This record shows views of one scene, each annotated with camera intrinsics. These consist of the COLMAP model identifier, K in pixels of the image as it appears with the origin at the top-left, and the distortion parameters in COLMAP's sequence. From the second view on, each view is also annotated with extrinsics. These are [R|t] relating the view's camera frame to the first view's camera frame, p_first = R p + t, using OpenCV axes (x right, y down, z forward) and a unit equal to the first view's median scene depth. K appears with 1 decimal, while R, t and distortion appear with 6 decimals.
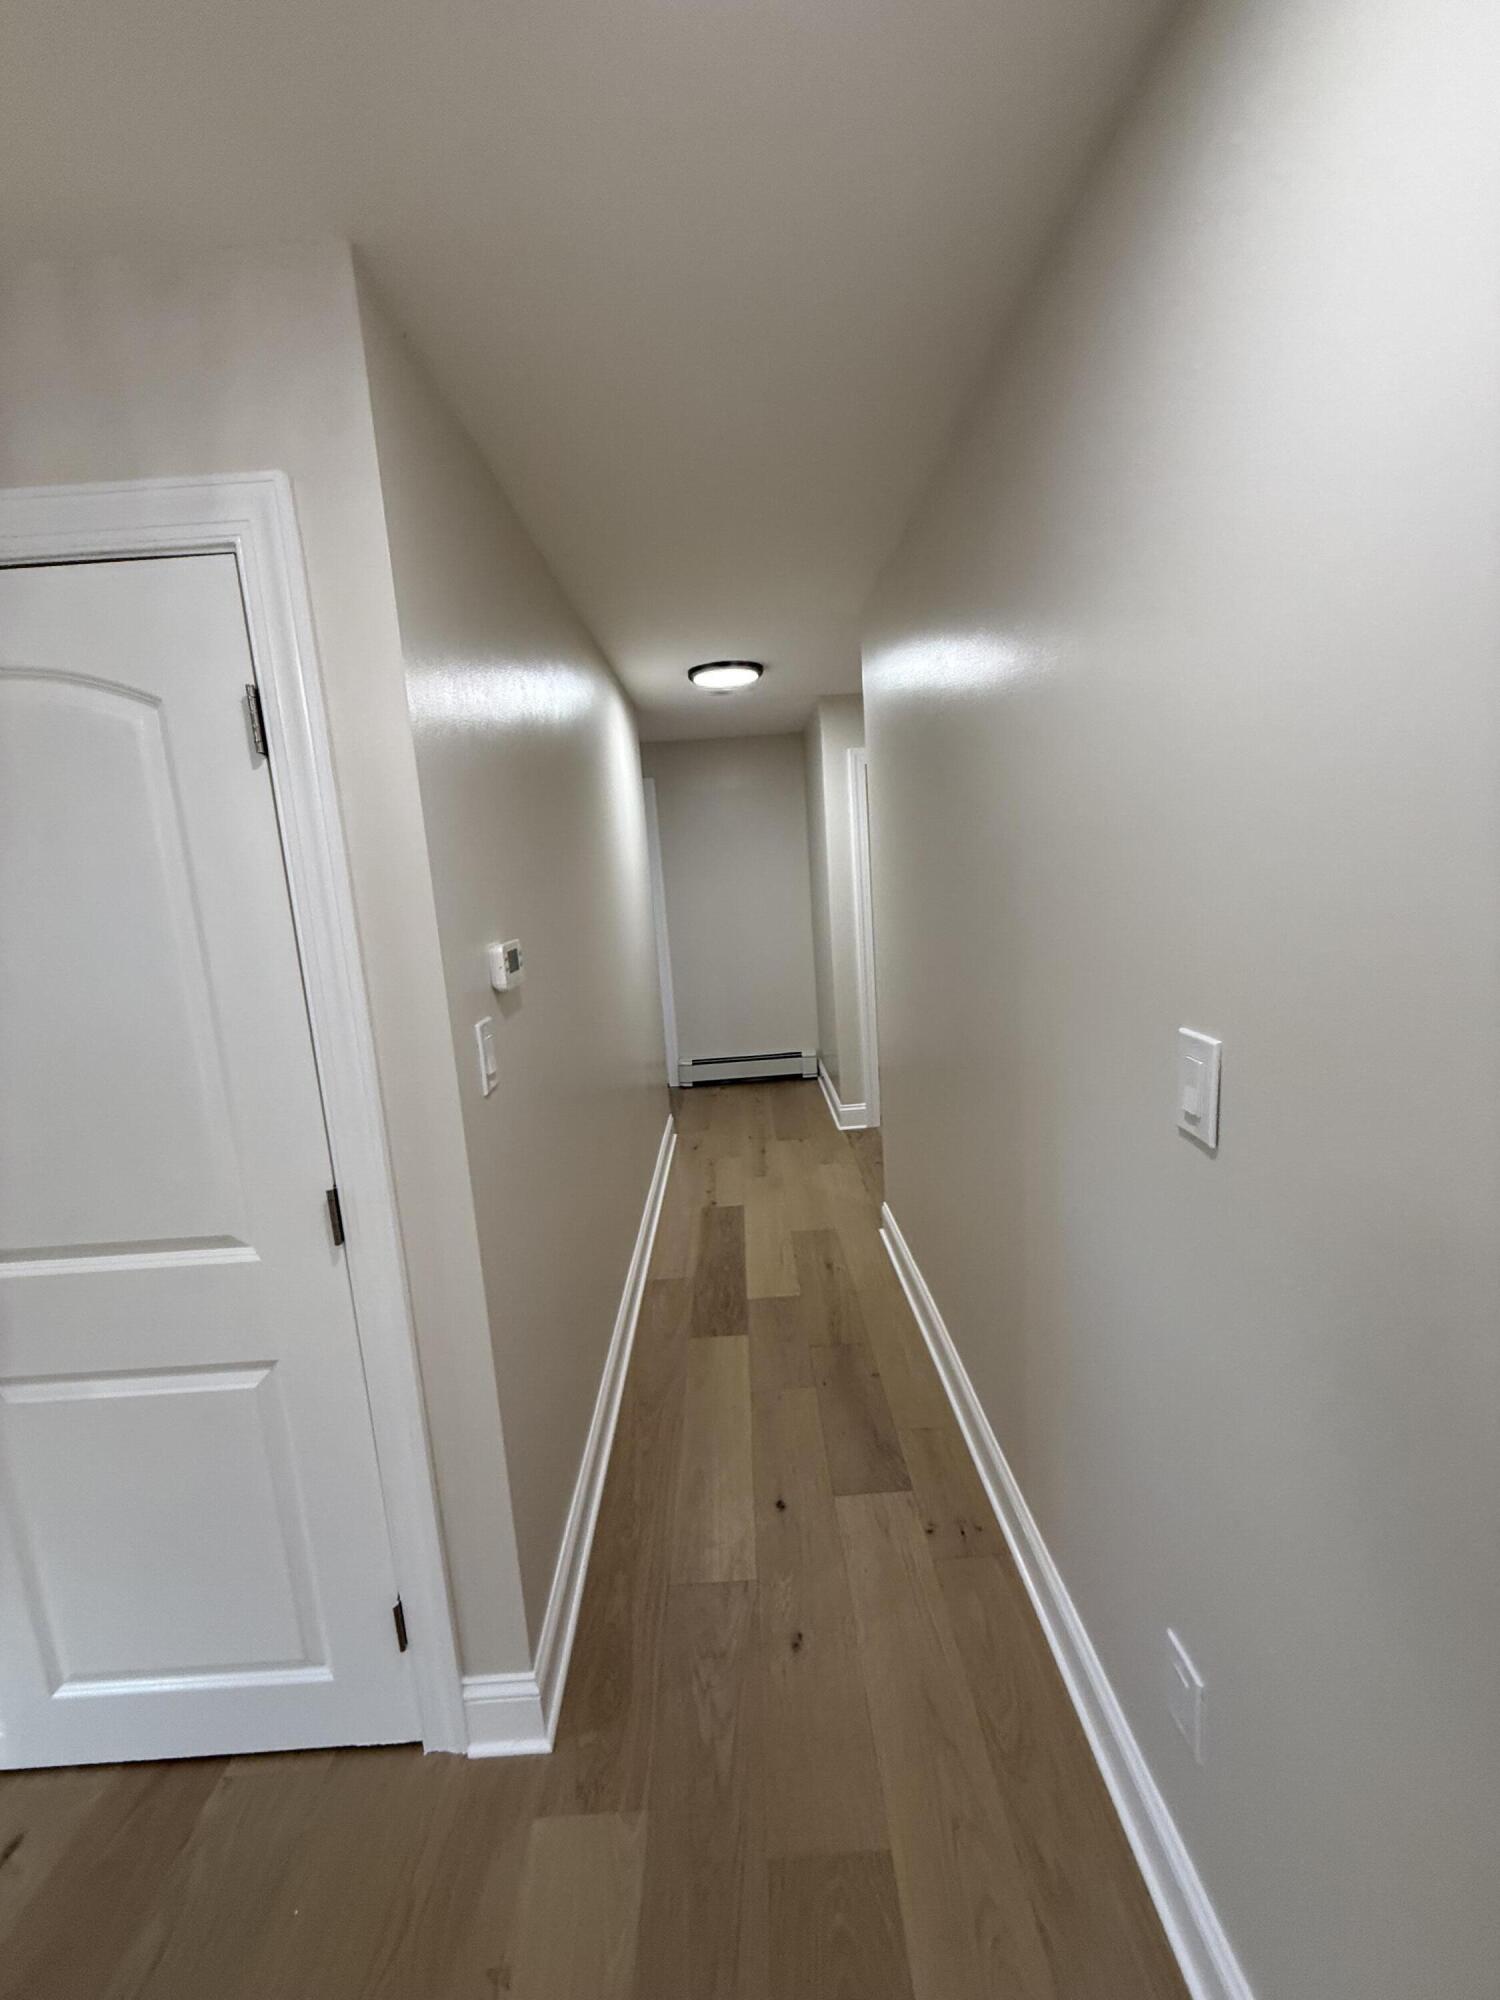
lens RADIAL K [[800.2, 0, 752.9], [0, 800.2, 996.7], [0, 0, 1]] dist [0.000071, -0.000143]
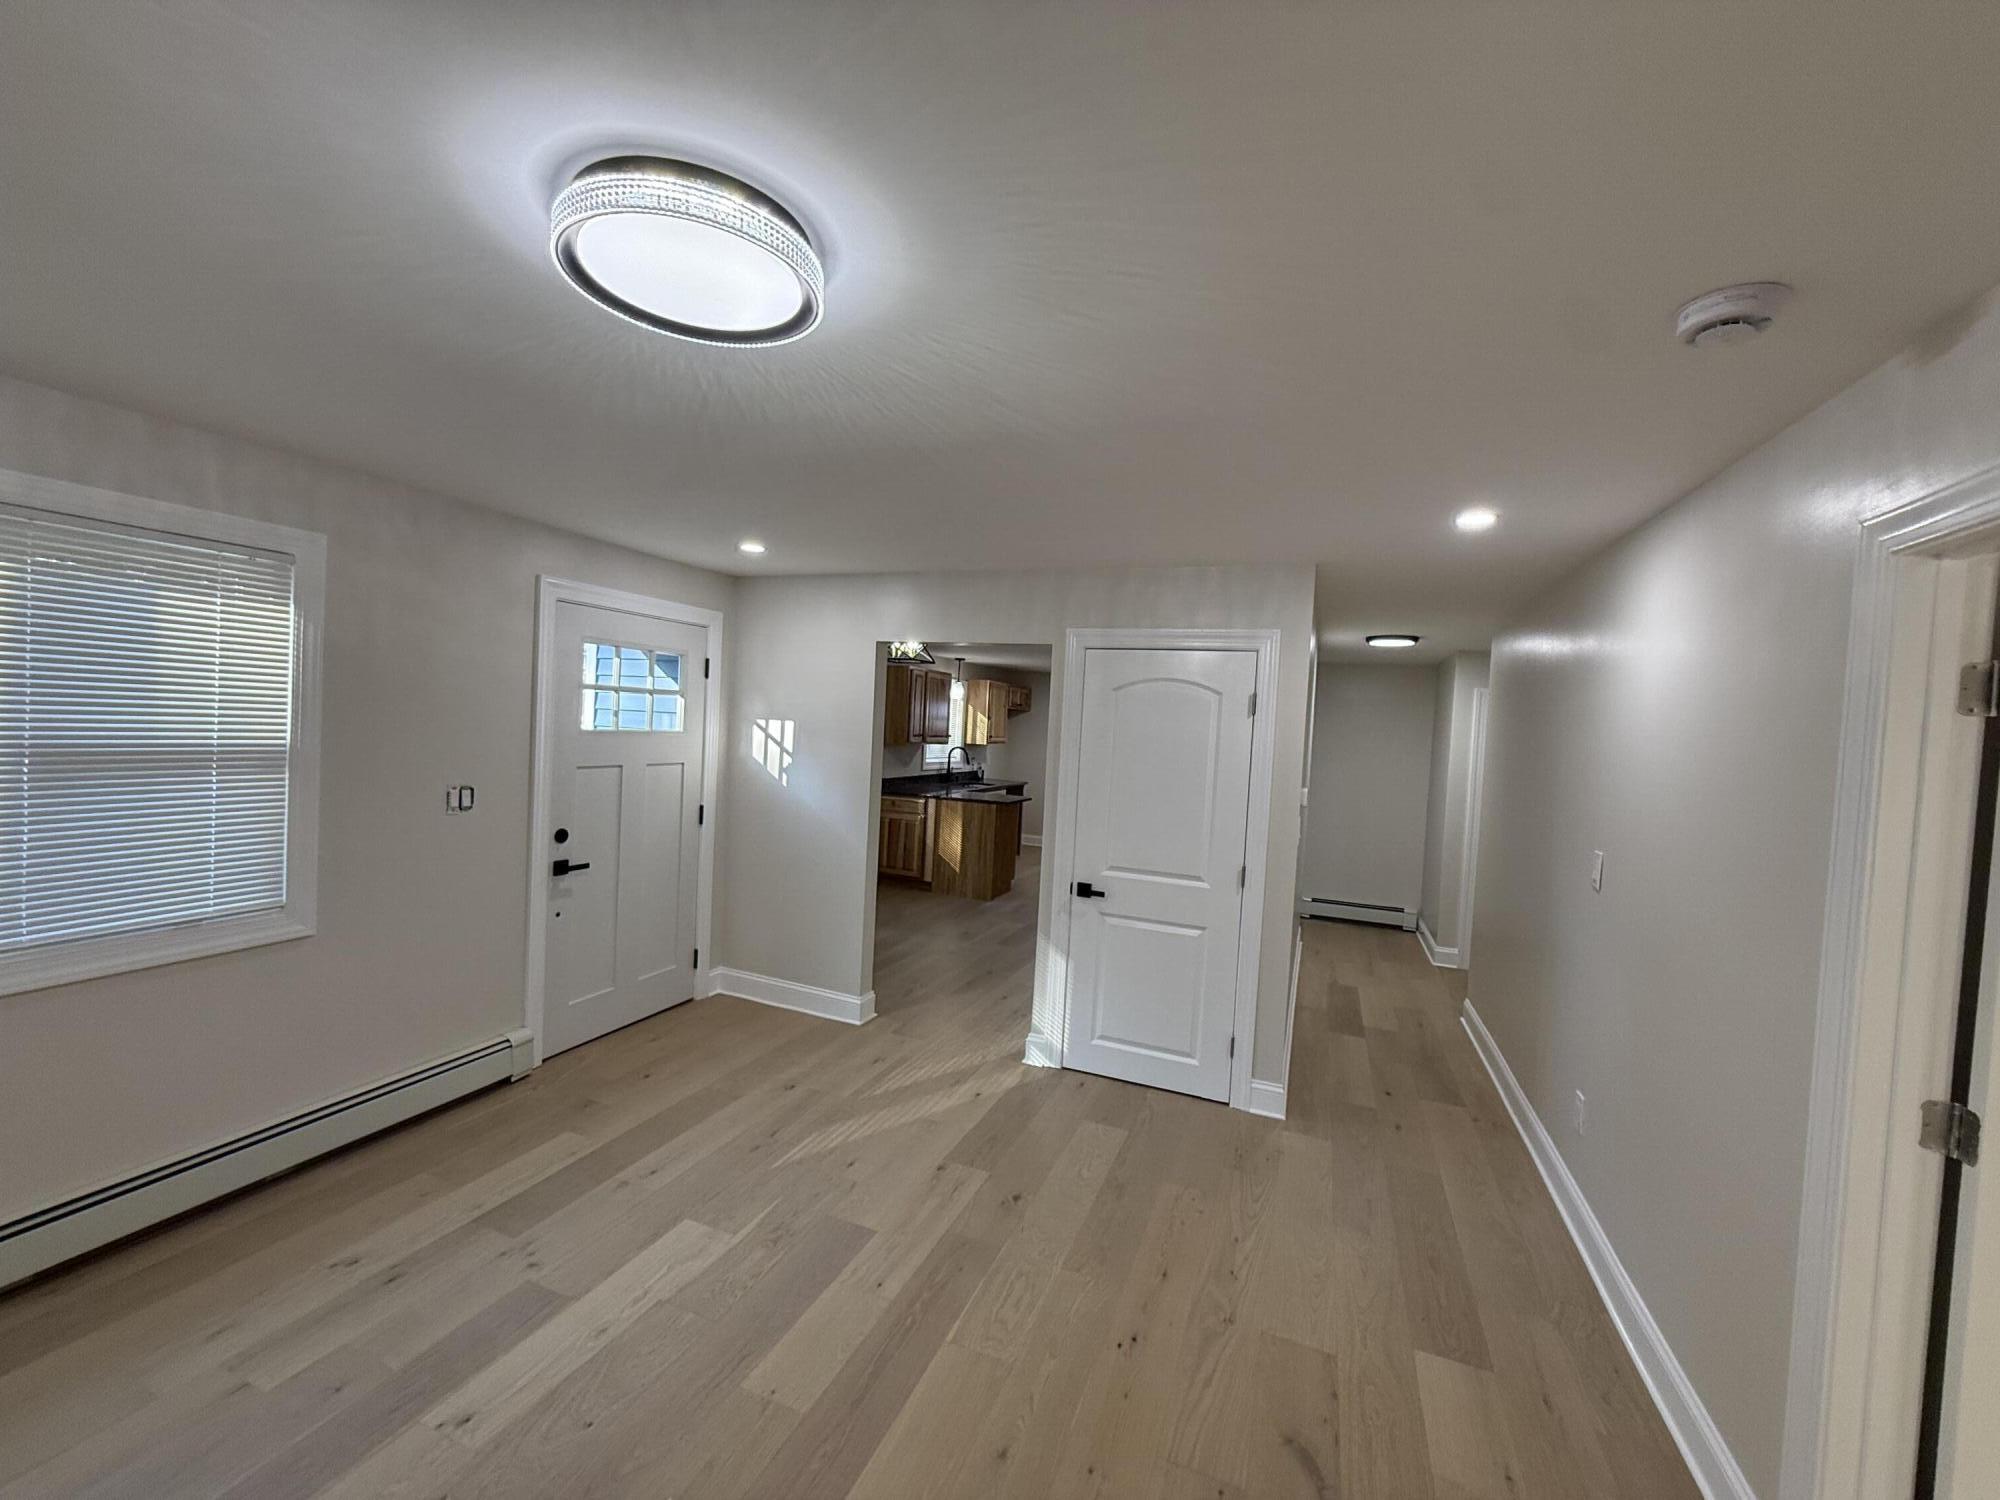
lens RADIAL K [[796.9, 0, 1007.8], [0, 796.9, 750.8], [0, 0, 1]] dist [-0.002145, -0.000190]
pose [[0.913968, 0.125188, -0.385992, -0.113111], [-0.175334, 0.979676, -0.097427, 0.114783], [0.365950, 0.156723, 0.917343, -0.830159]]
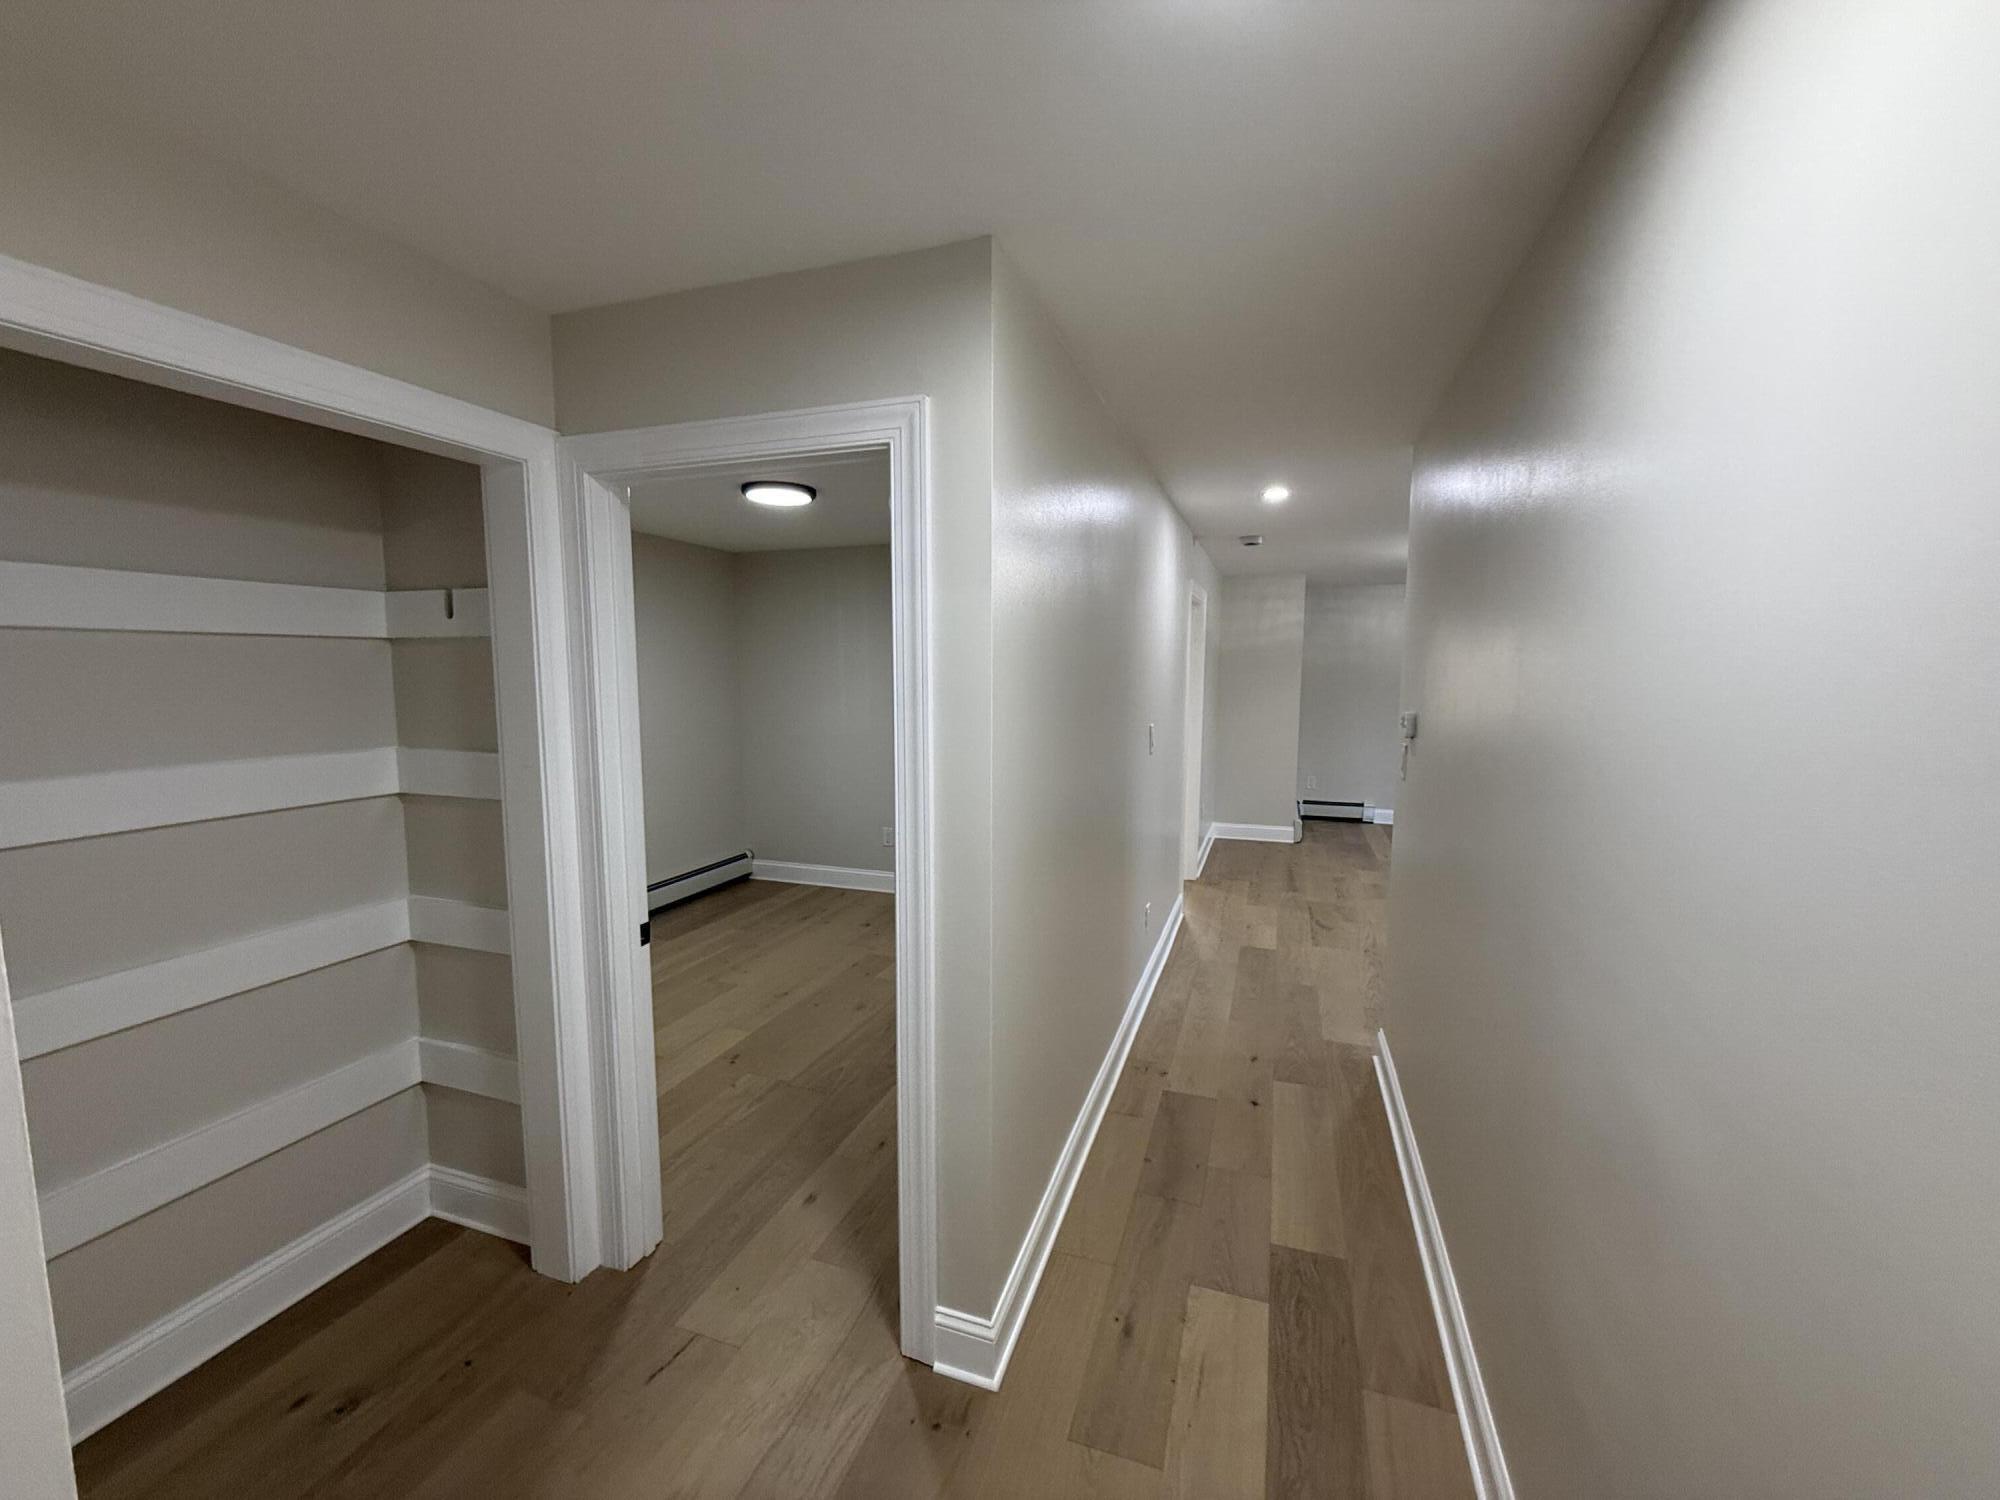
lens RADIAL K [[803.2, 0, 1000.0], [0, 803.2, 750.0], [0, 0, 1]] dist [-0.001570, -0.000468]
pose [[-0.933644, 0.022116, 0.357520, -0.049141], [0.113368, 0.965030, 0.236358, -0.279877], [-0.339790, 0.261205, -0.903501, 1.586538]]
